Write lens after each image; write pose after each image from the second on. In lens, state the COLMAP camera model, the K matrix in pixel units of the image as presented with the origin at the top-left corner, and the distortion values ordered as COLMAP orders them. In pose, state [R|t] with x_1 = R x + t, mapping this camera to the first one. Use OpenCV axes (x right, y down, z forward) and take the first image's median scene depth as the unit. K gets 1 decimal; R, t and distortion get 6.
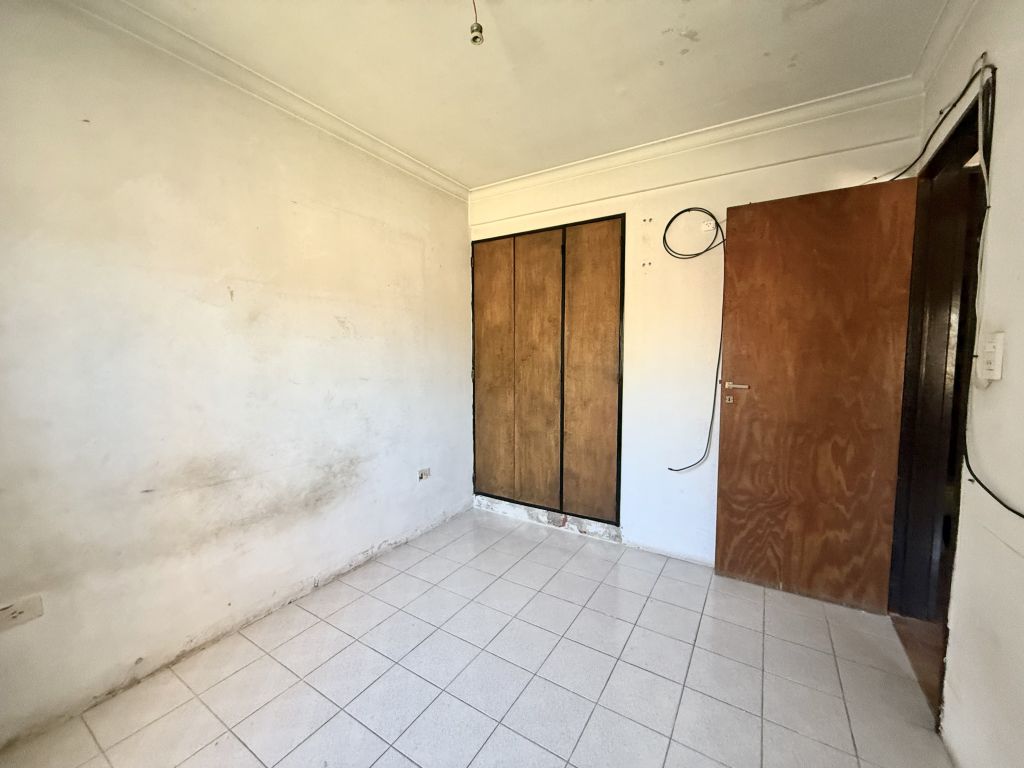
lens RADIAL K [[410.0, 0, 511.2], [0, 410.0, 382.7], [0, 0, 1]] dist [0.005760, 0.000665]
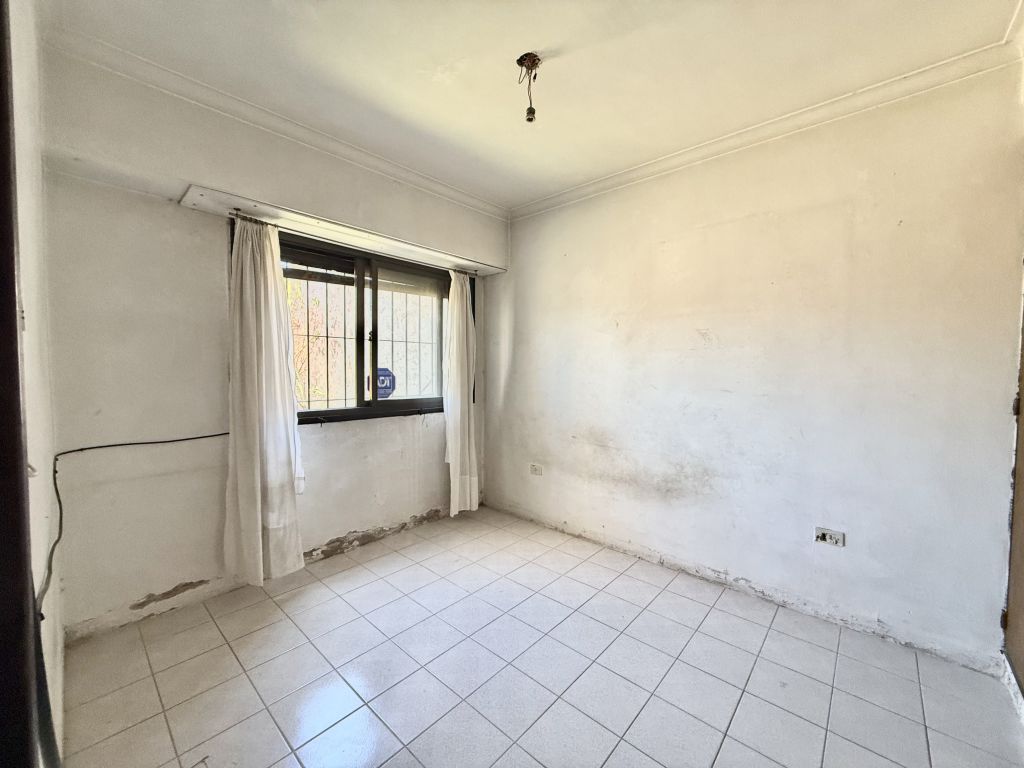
lens RADIAL K [[410.0, 0, 510.8], [0, 410.0, 383.9], [0, 0, 1]] dist [0.005760, 0.000665]
pose [[-0.165315, 0.043126, -0.985298, 0.728247], [-0.074385, 0.995653, 0.056060, -0.045422], [0.983432, 0.082559, -0.161388, 0.727667]]
